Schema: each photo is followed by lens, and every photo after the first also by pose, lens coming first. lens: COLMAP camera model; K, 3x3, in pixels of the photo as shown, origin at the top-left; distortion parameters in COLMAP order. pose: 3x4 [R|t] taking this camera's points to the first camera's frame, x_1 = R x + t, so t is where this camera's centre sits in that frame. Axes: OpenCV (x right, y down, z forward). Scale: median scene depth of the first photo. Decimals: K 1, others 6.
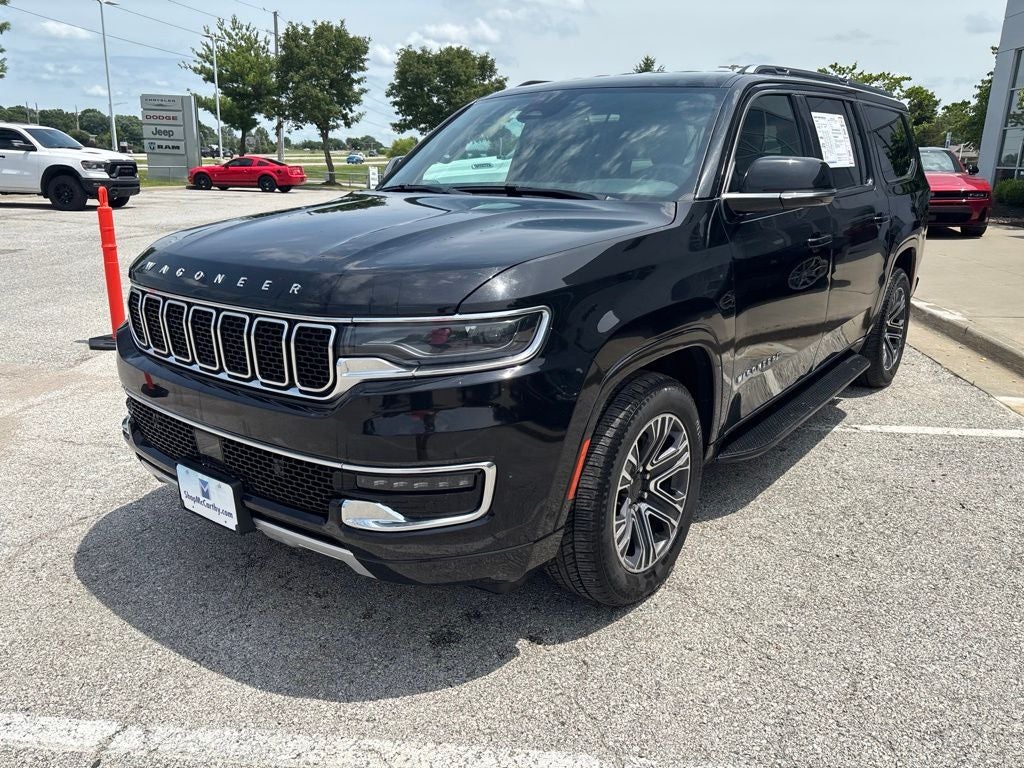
lens RADIAL K [[775.7, 0, 511.5], [0, 775.7, 380.4], [0, 0, 1]] dist [0.050267, -0.062444]
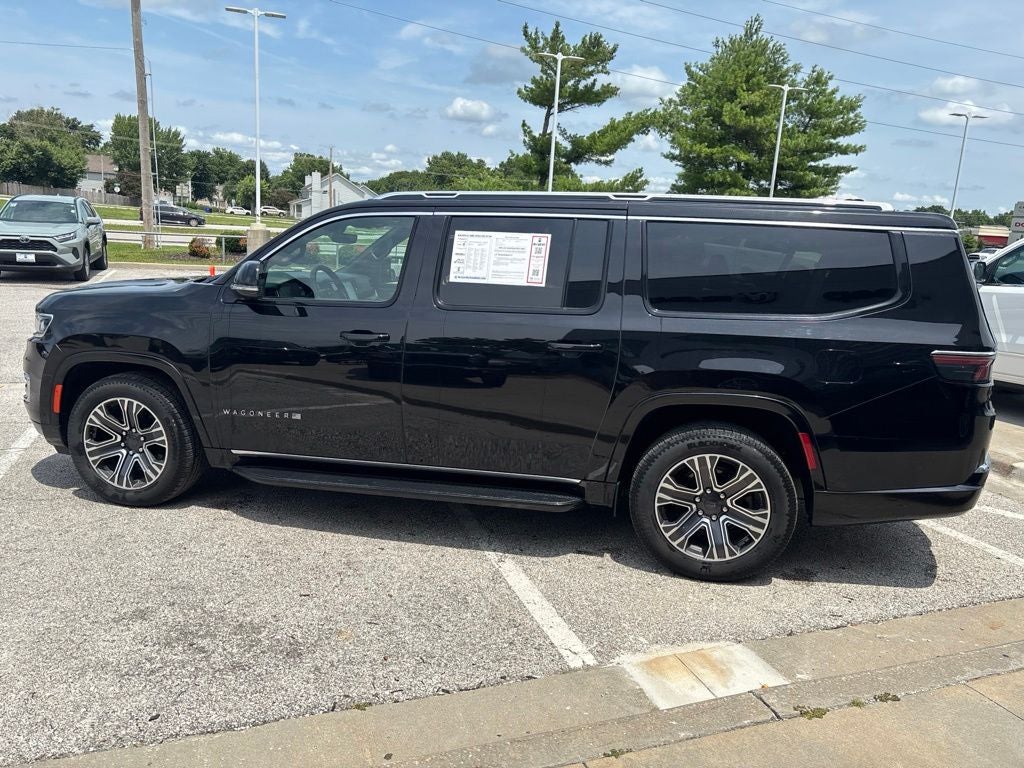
lens RADIAL K [[778.3, 0, 512.0], [0, 778.3, 384.0], [0, 0, 1]] dist [0.033658, -0.030127]
pose [[0.427439, 0.184845, -0.884946, 0.851595], [-0.291010, 0.954905, 0.058897, -0.137461], [0.855926, 0.232353, 0.461955, 0.374199]]
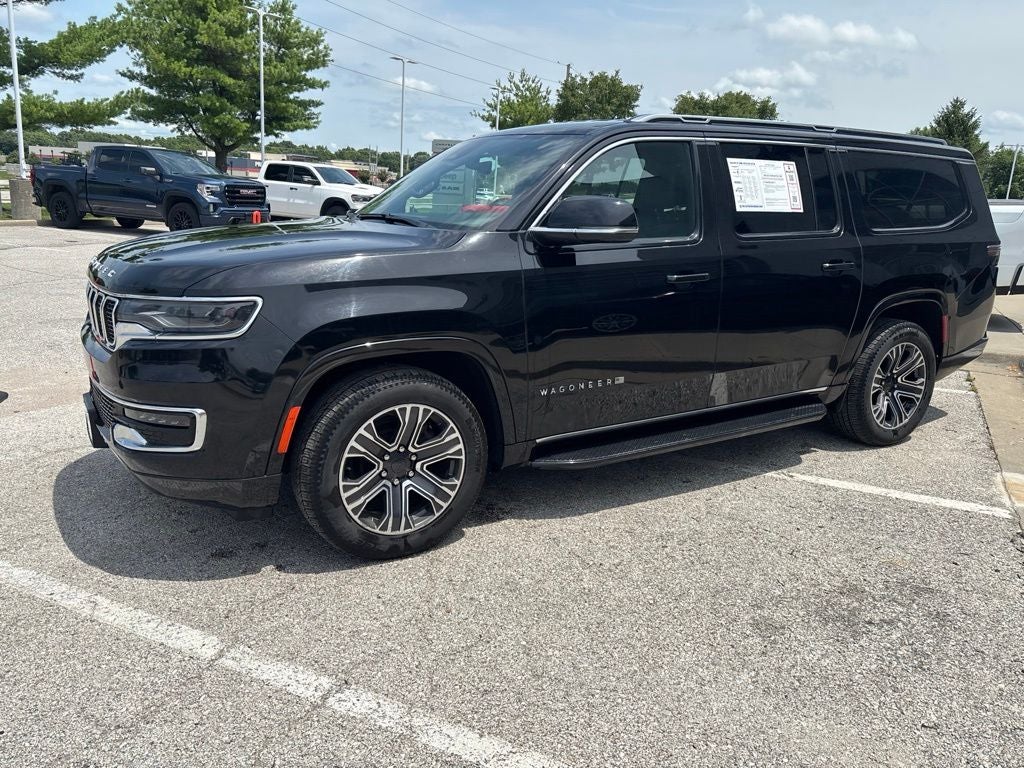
lens RADIAL K [[775.7, 0, 511.5], [0, 775.7, 380.4], [0, 0, 1]] dist [0.050267, -0.062444]
pose [[0.934630, 0.107639, -0.338942, 0.300868], [-0.124813, 0.991750, -0.029217, 0.009682], [0.333000, 0.069612, 0.940354, -0.030519]]
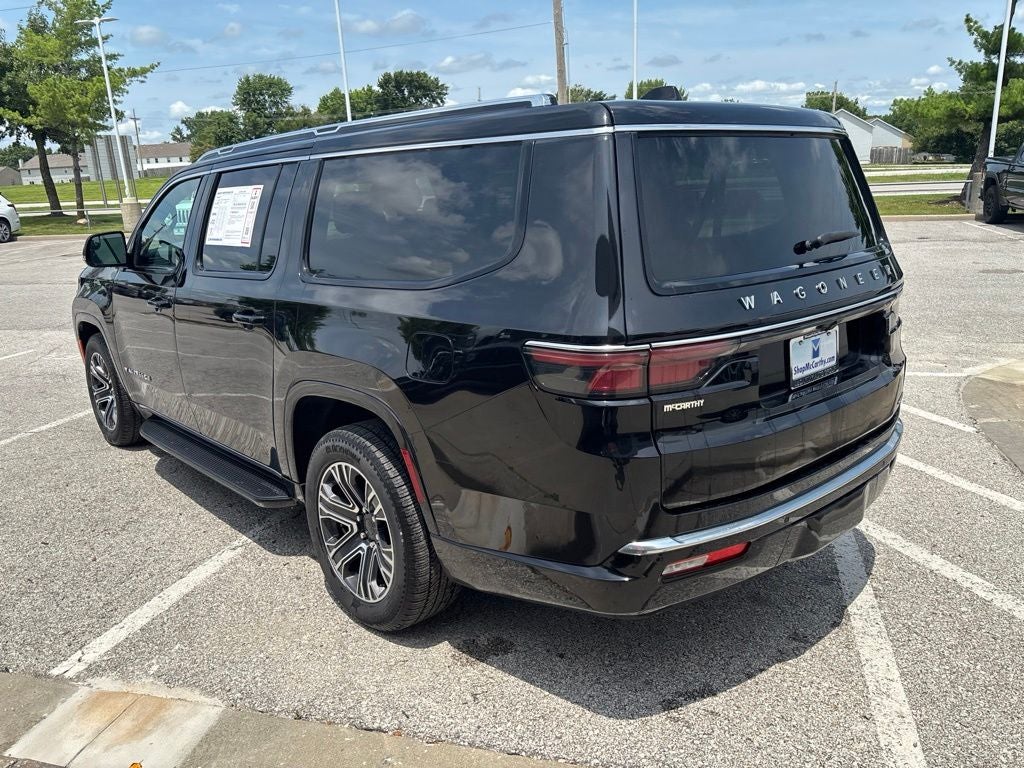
lens RADIAL K [[772.2, 0, 509.7], [0, 772.2, 397.1], [0, 0, 1]] dist [0.077963, -0.099396]
pose [[-0.183867, 0.263117, -0.947081, 0.802761], [-0.233088, 0.924355, 0.302056, -0.294096], [0.954915, 0.276291, -0.108629, 0.931489]]
